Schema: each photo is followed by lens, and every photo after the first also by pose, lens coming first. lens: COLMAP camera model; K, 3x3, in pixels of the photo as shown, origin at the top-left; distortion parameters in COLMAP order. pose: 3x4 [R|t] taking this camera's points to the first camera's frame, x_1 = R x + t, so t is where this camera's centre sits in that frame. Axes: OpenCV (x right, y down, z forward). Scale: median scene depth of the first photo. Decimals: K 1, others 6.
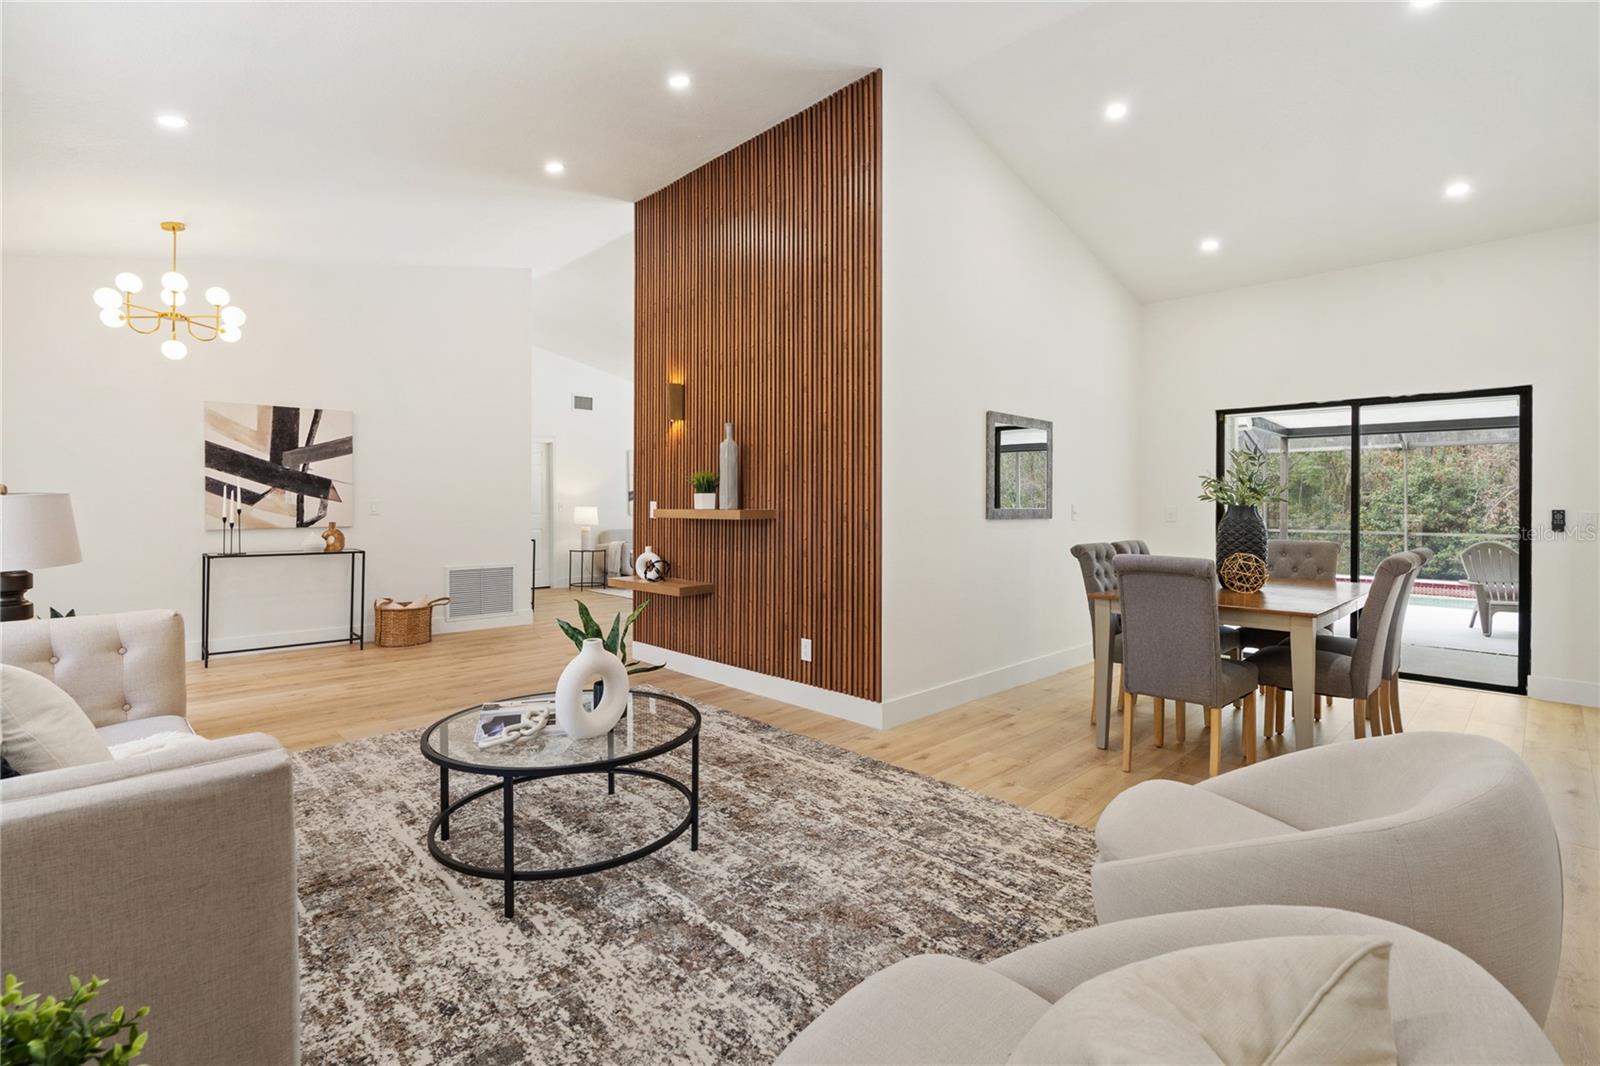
lens RADIAL K [[743.1, 0, 803.9], [0, 743.1, 505.5], [0, 0, 1]] dist [-0.013909, 0.004444]
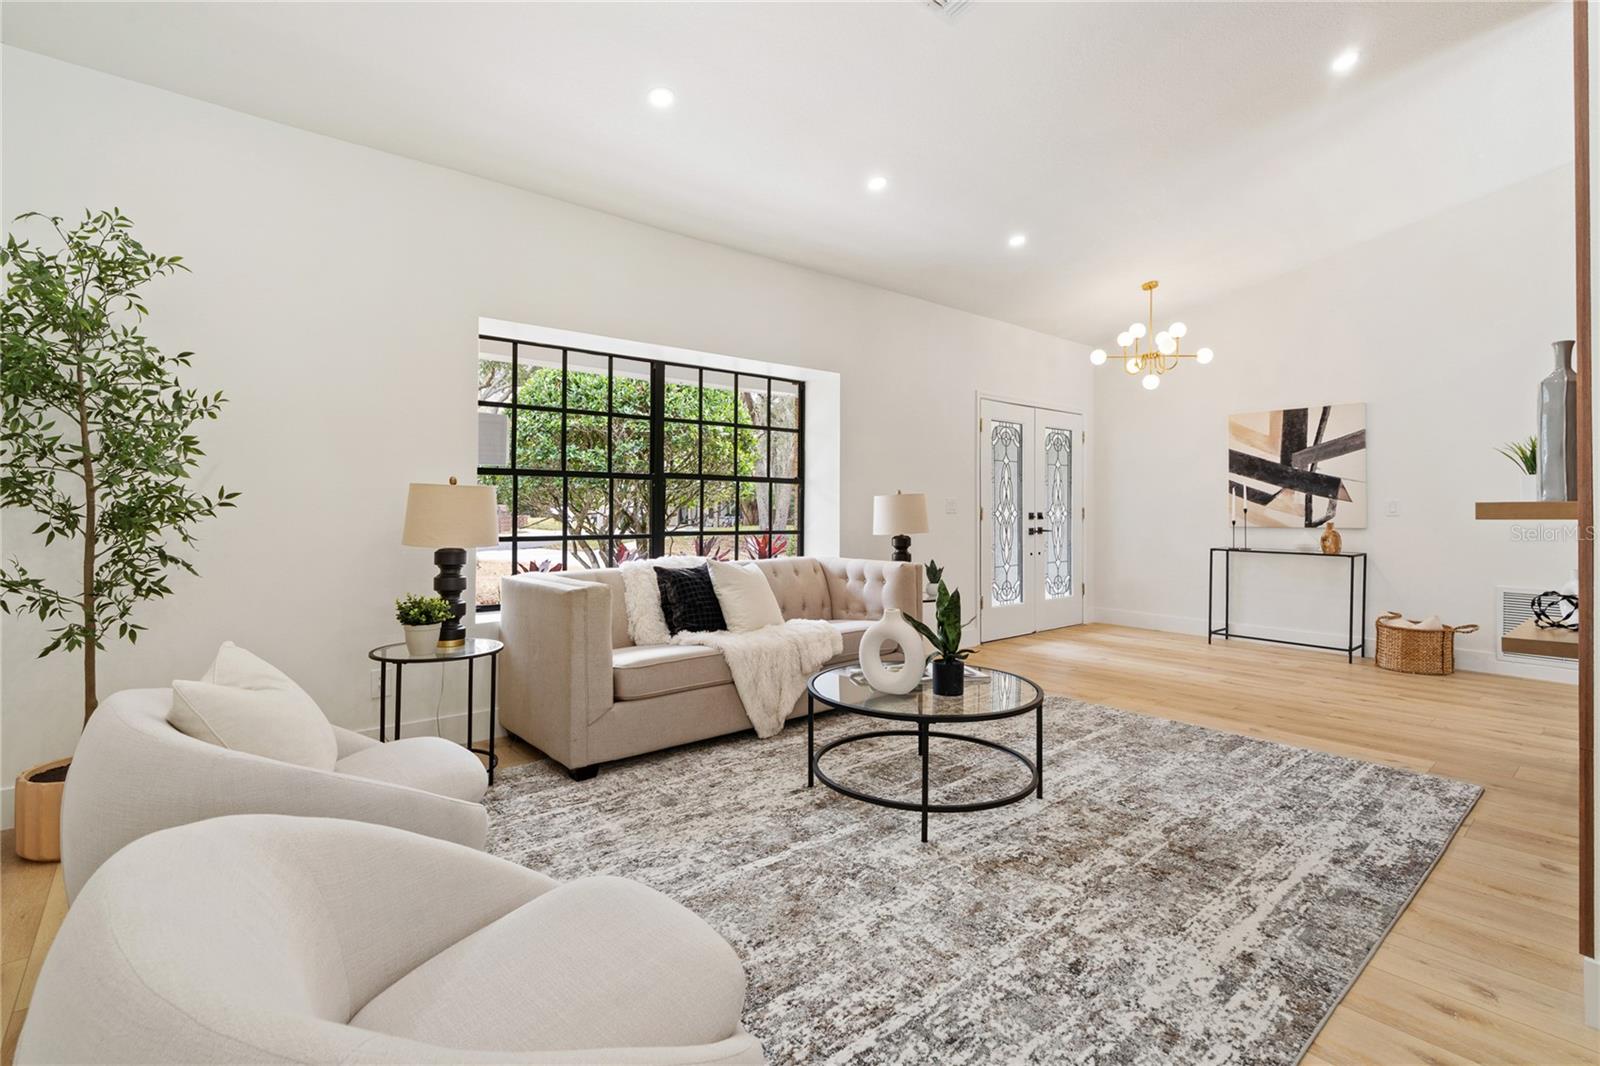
lens RADIAL K [[743.1, 0, 797.7], [0, 743.1, 500.9], [0, 0, 1]] dist [-0.013909, 0.004444]
pose [[-0.071428, -0.011560, -0.997379, 0.600736], [-0.006666, 0.999916, -0.011112, 0.015976], [0.997423, 0.005855, -0.071499, 0.632015]]
